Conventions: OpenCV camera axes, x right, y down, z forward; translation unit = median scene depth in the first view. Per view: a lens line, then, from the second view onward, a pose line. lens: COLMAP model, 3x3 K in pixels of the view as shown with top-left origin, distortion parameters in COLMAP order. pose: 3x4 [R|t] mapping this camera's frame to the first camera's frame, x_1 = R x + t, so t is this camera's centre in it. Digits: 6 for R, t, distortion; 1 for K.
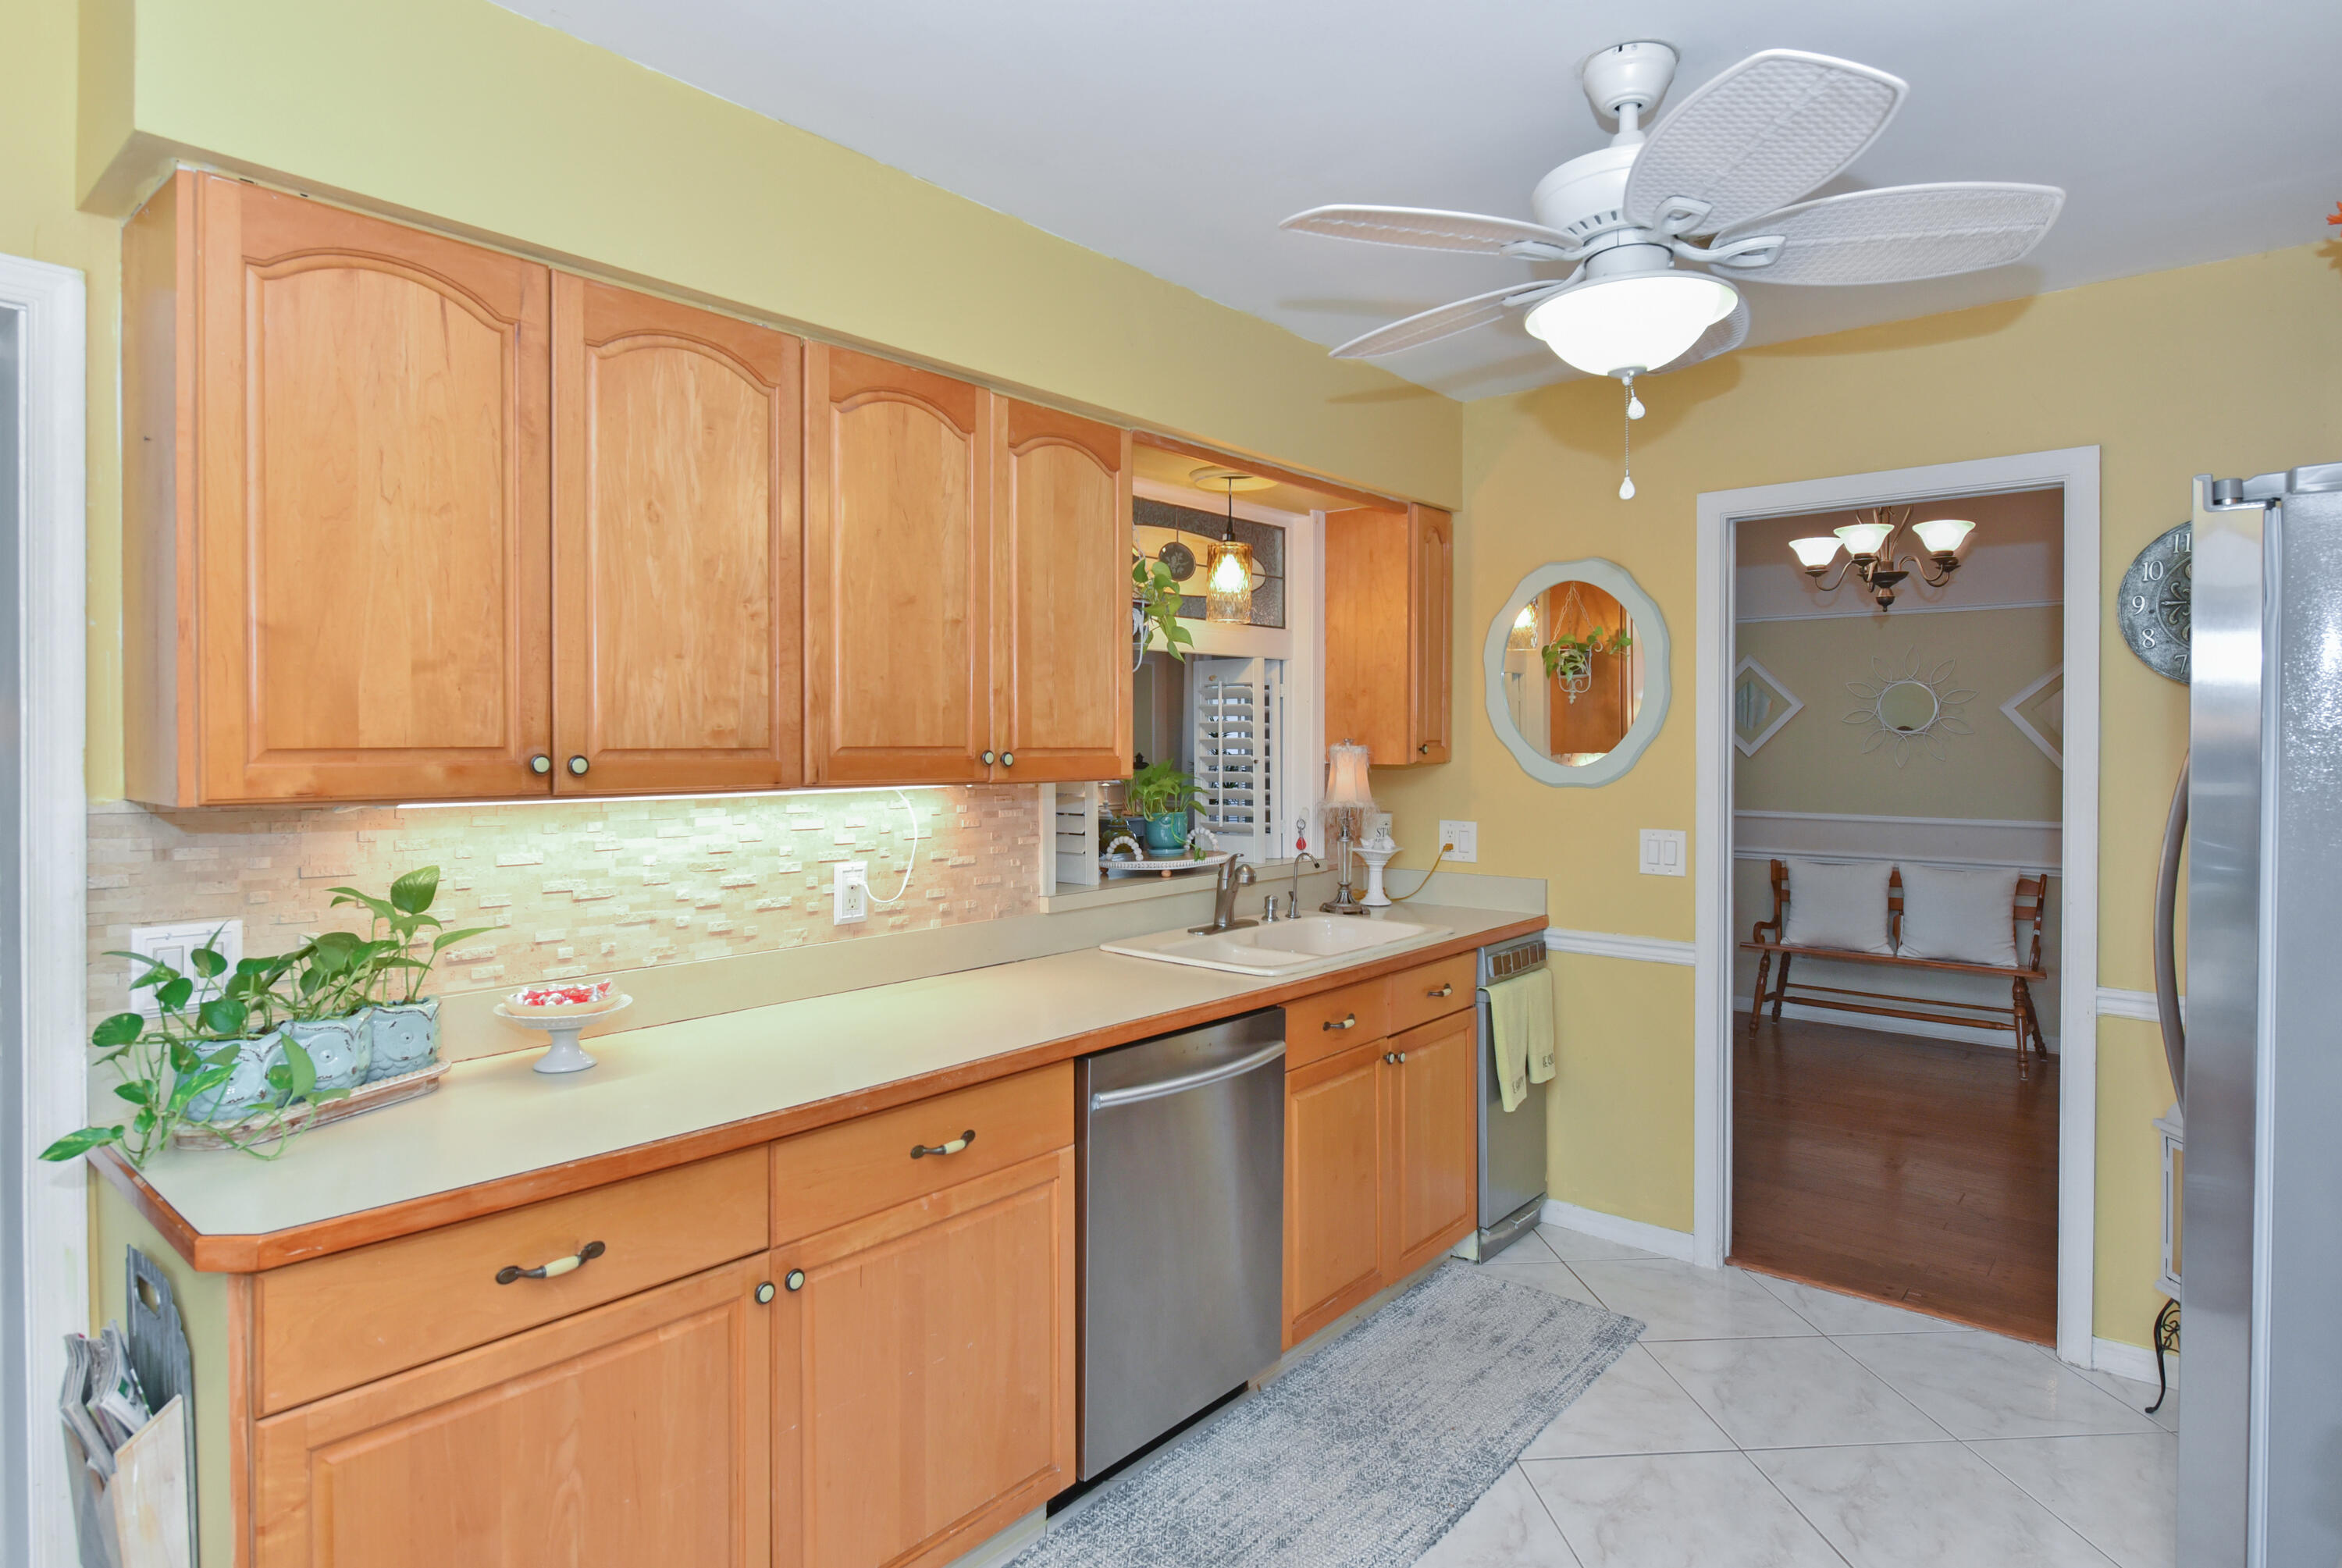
lens RADIAL K [[1325.6, 0, 1150.2], [0, 1325.6, 747.1], [0, 0, 1]] dist [-0.005643, -0.003713]
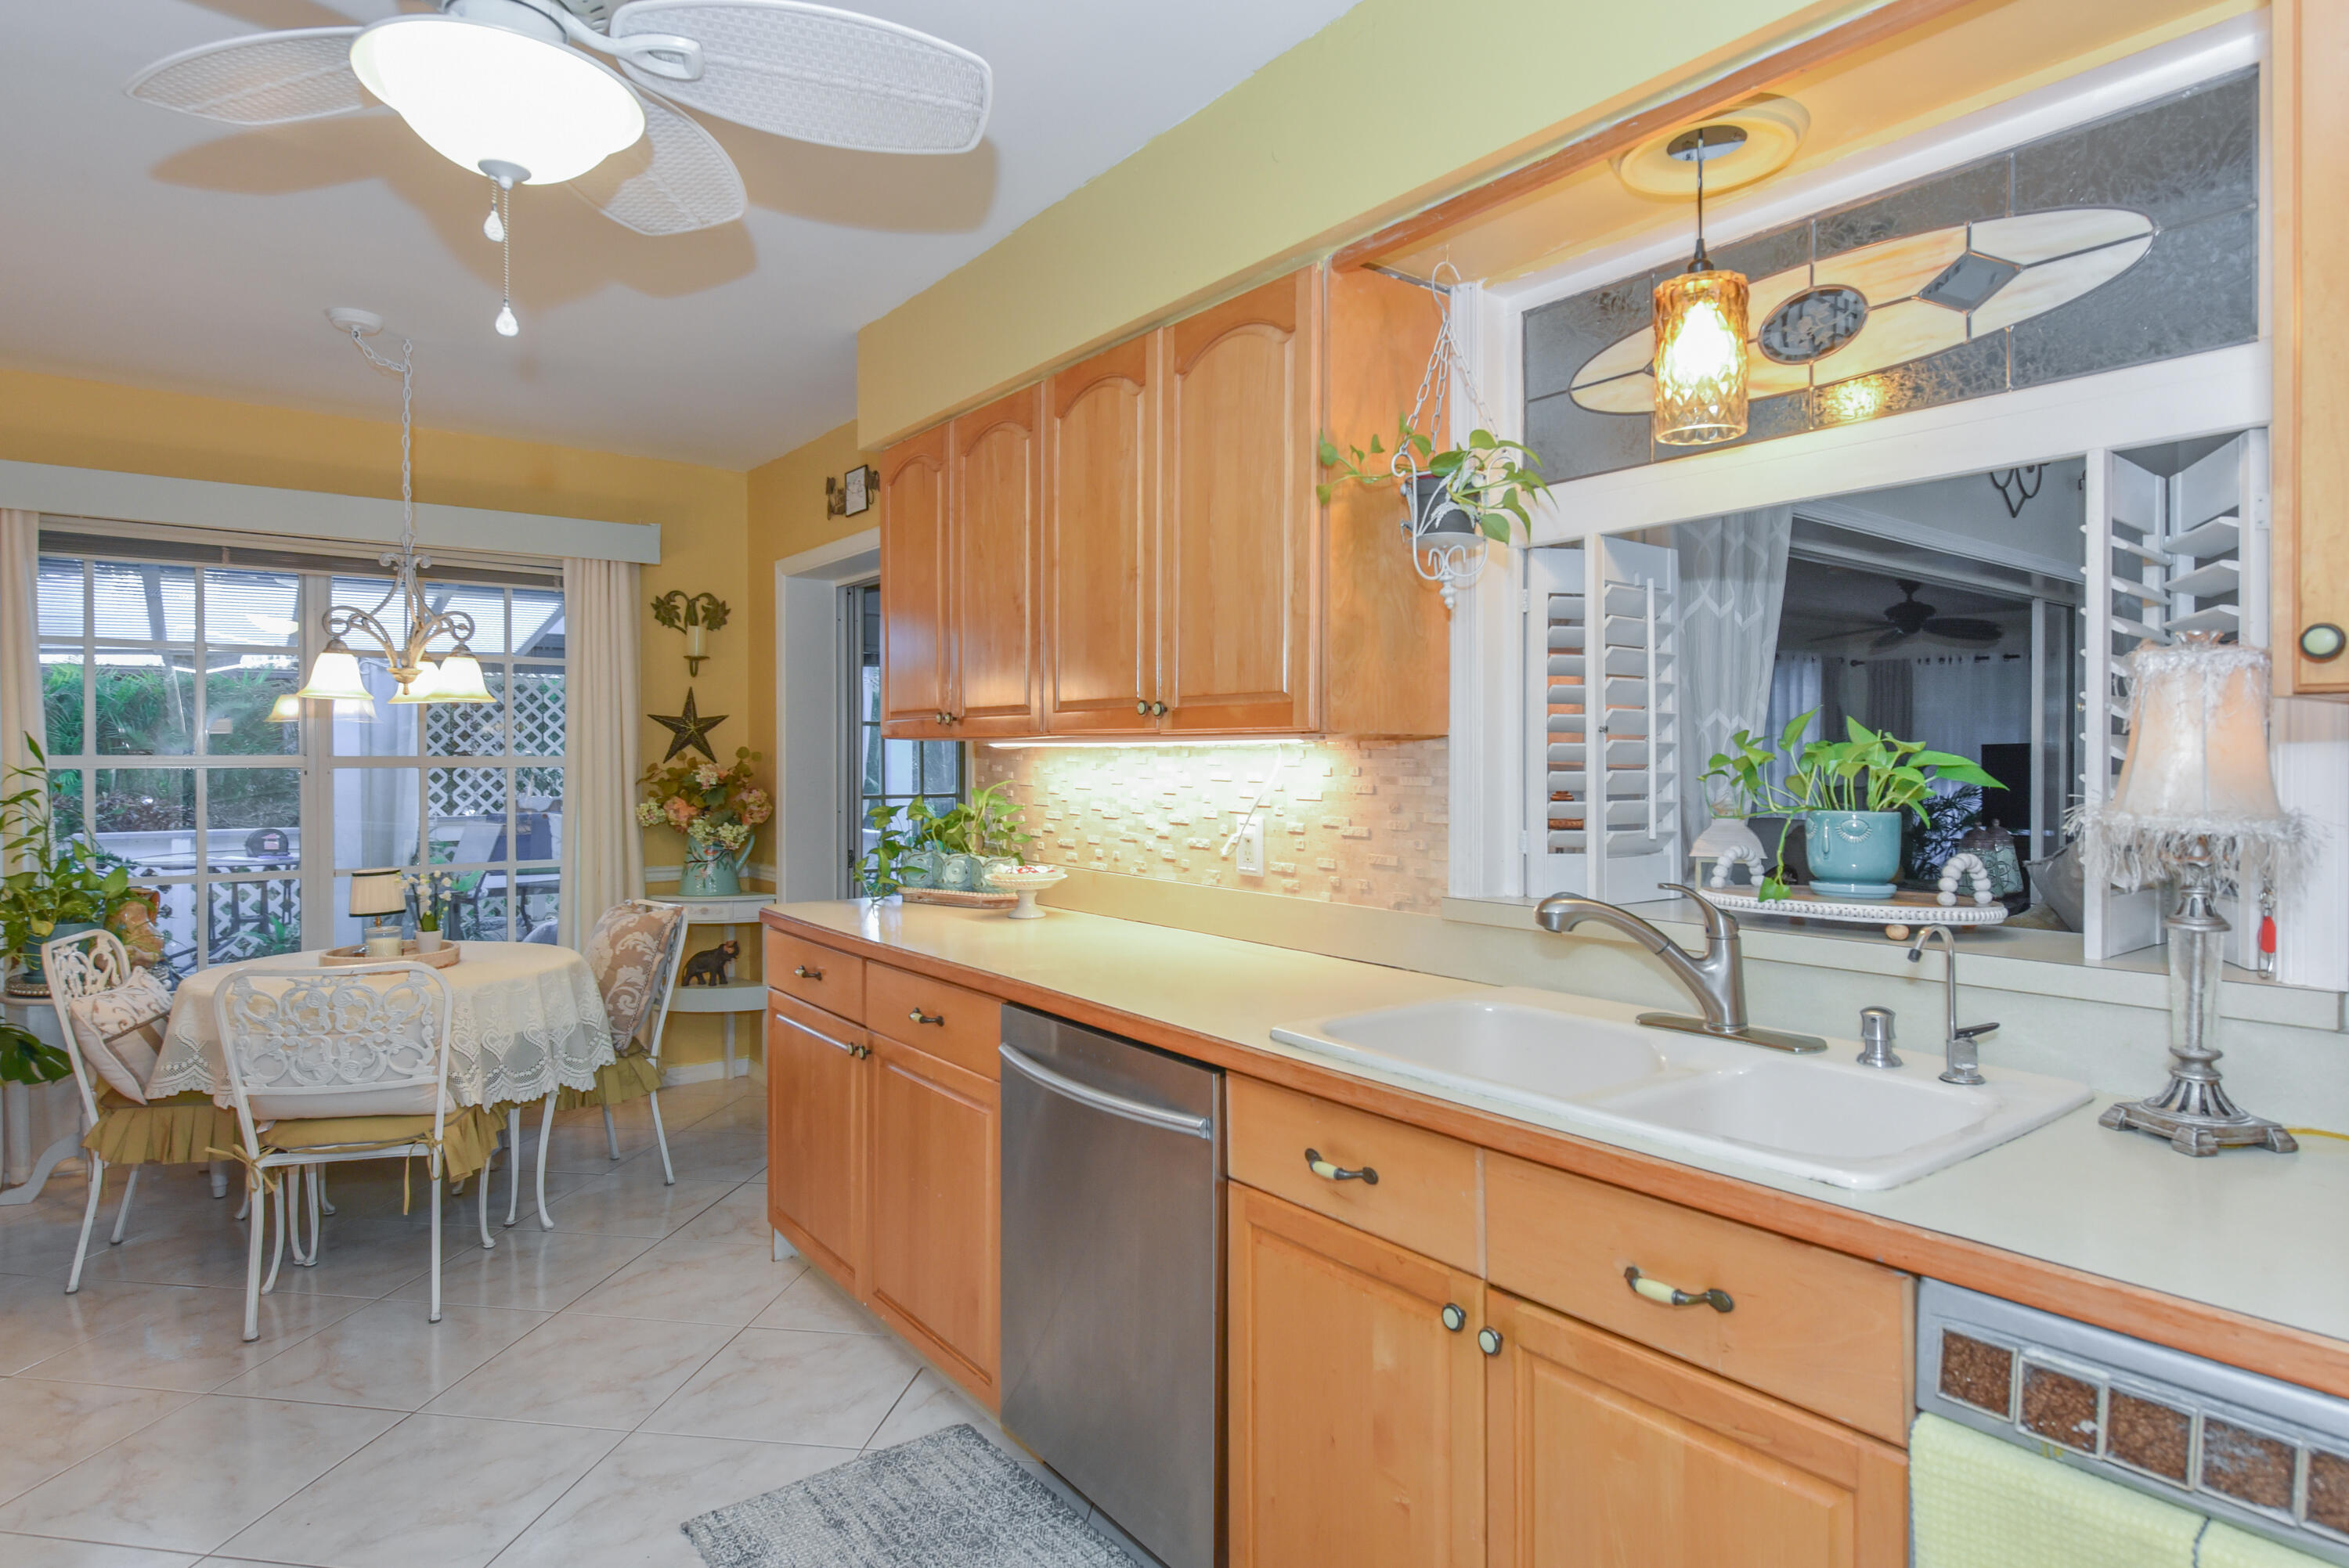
lens RADIAL K [[1329.6, 0, 1281.4], [0, 1329.6, 740.1], [0, 0, 1]] dist [-0.005643, -0.003713]
pose [[-0.199354, -0.009170, -0.979885, 0.777440], [-0.000550, 0.999957, -0.009246, 0.037882], [0.979927, -0.001305, -0.199350, 1.230159]]
